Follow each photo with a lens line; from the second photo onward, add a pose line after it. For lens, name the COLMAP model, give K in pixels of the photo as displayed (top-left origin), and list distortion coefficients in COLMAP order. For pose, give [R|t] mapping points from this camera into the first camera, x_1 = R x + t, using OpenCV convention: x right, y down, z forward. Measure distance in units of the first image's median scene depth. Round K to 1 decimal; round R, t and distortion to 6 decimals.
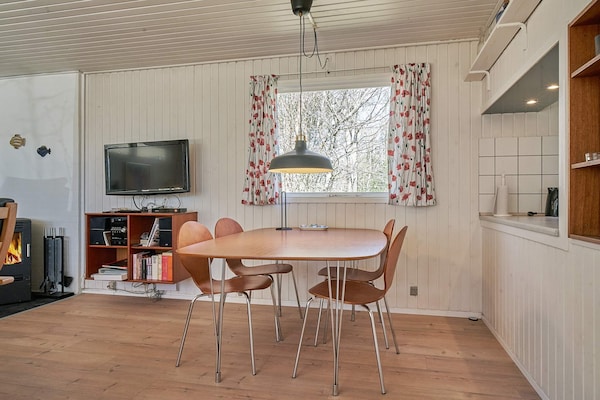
lens RADIAL K [[387.5, 0, 301.9], [0, 387.5, 197.8], [0, 0, 1]] dist [-0.000007, -0.000431]
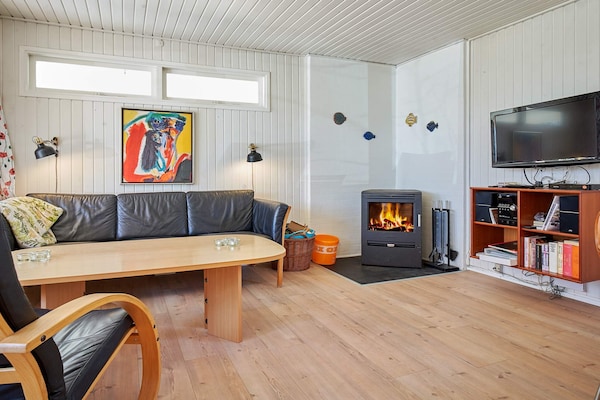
lens RADIAL K [[391.4, 0, 299.1], [0, 391.4, 176.4], [0, 0, 1]] dist [-0.003493, -0.002422]
pose [[0.605397, 0.005939, -0.795901, -0.054814], [0.004394, 0.999932, 0.010803, 0.001613], [0.795911, -0.010037, 0.605330, 0.092873]]
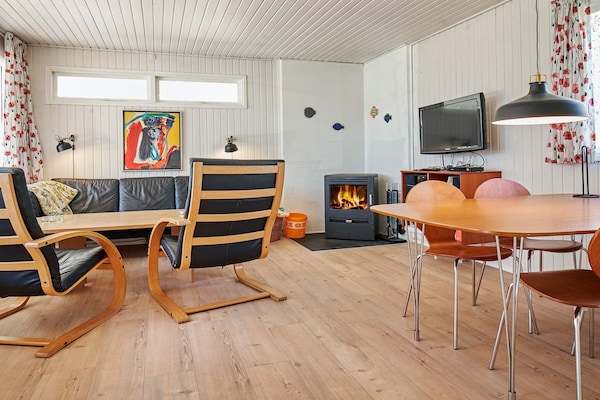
lens RADIAL K [[417.5, 0, 301.8], [0, 417.5, 161.5], [0, 0, 1]] dist [-0.001747, -0.001402]
pose [[0.533353, -0.001928, -0.845890, 0.322814], [0.015924, 0.999843, 0.007761, -0.001066], [0.845743, -0.017610, 0.533300, 0.106197]]
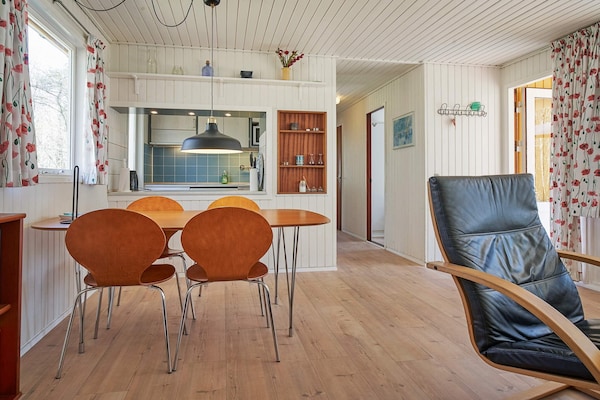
lens RADIAL K [[391.4, 0, 299.1], [0, 391.4, 176.4], [0, 0, 1]] dist [-0.003493, -0.002422]
pose [[-0.414618, 0.004354, 0.909985, -0.768067], [-0.011159, 0.999889, -0.009869, 0.005764], [-0.909927, -0.014246, -0.414524, 0.874138]]
